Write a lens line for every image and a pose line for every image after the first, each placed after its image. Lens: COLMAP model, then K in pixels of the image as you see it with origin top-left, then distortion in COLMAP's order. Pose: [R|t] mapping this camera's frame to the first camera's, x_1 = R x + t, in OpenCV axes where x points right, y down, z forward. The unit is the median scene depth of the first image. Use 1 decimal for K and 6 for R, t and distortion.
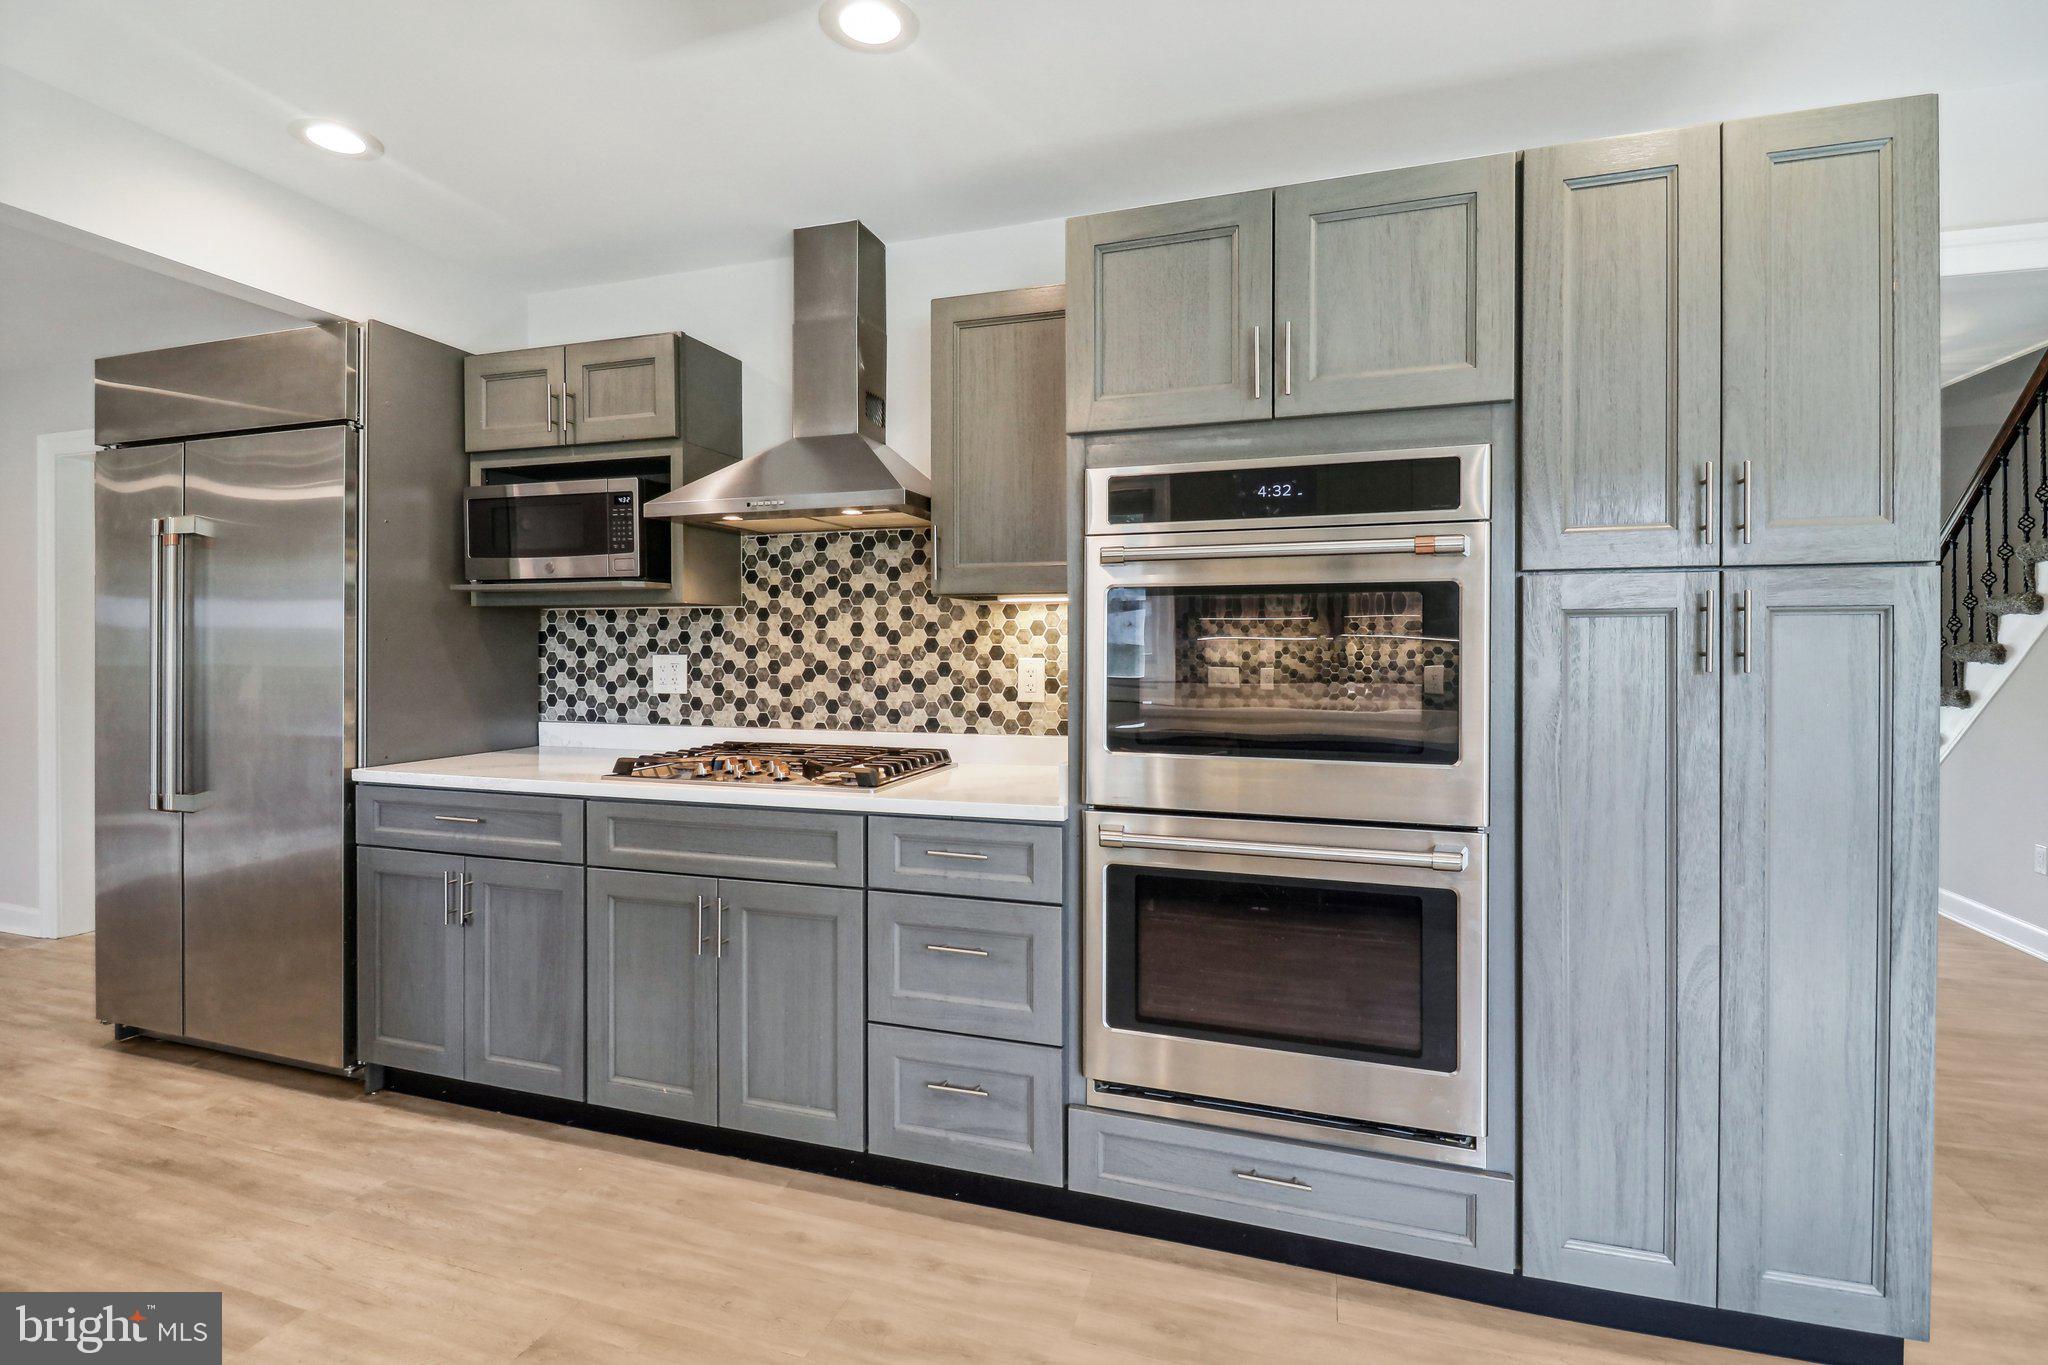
lens RADIAL K [[953.7, 0, 1010.7], [0, 953.7, 652.6], [0, 0, 1]] dist [0.012503, -0.012288]
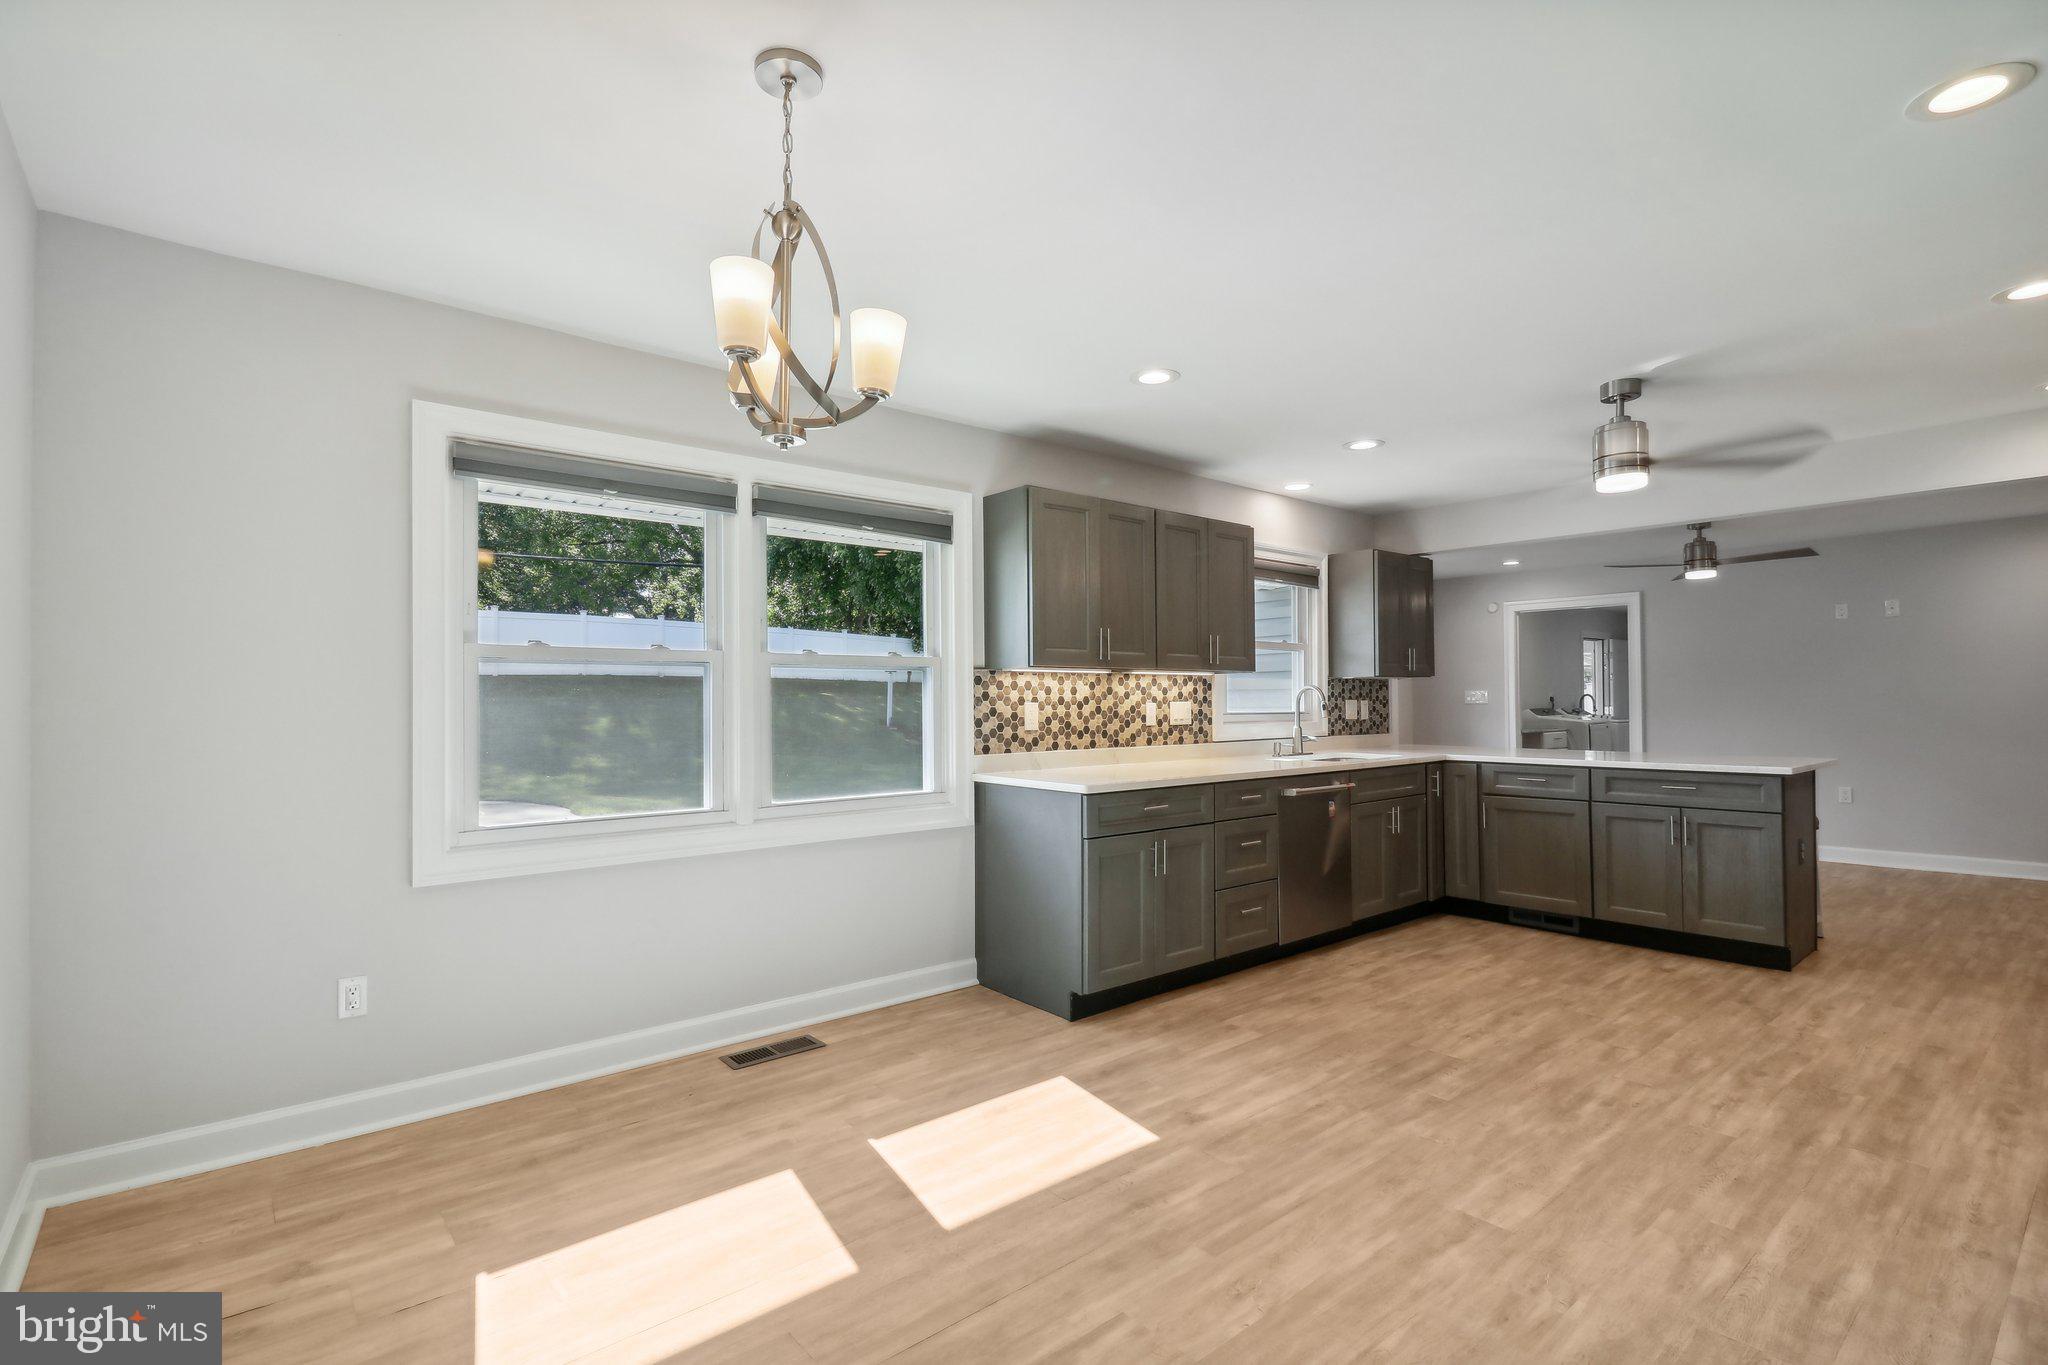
lens RADIAL K [[952.3, 0, 1000.1], [0, 952.3, 686.6], [0, 0, 1]] dist [0.011653, -0.011486]
pose [[-0.544974, -0.011910, -0.838369, 1.324010], [0.002952, 0.999866, -0.016123, 0.003561], [0.838448, -0.011261, -0.544865, 0.271883]]
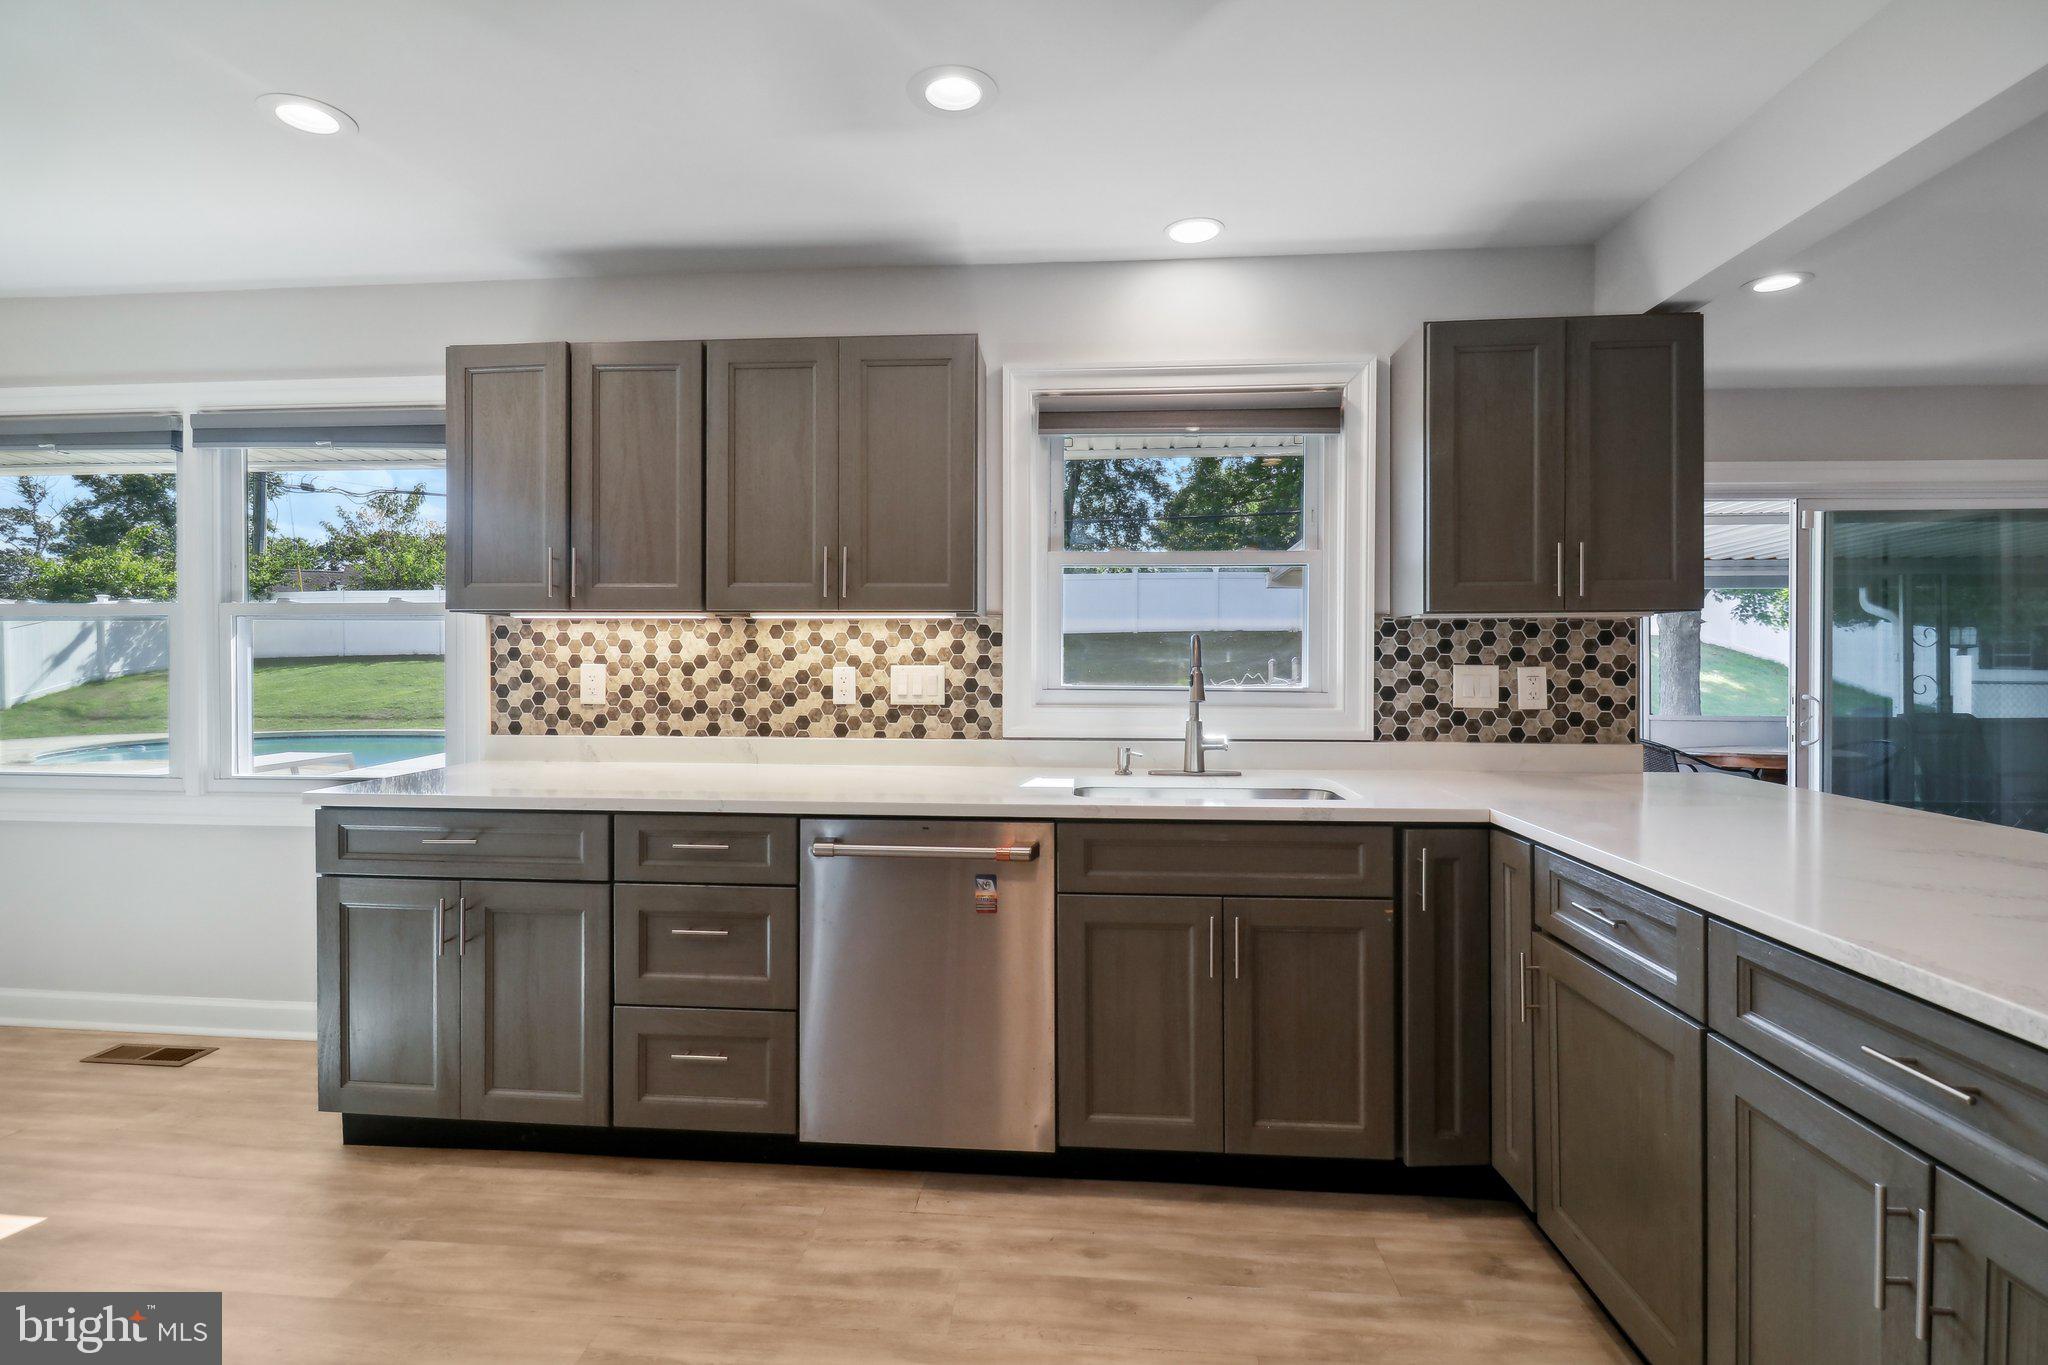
lens RADIAL K [[980.1, 0, 1017.4], [0, 980.1, 658.5], [0, 0, 1]] dist [0.011616, -0.013596]
pose [[-0.974563, 0.000864, -0.224113, -0.216266], [-0.003514, 0.999811, 0.019137, -0.023655], [0.224087, 0.019437, -0.974375, 0.642079]]
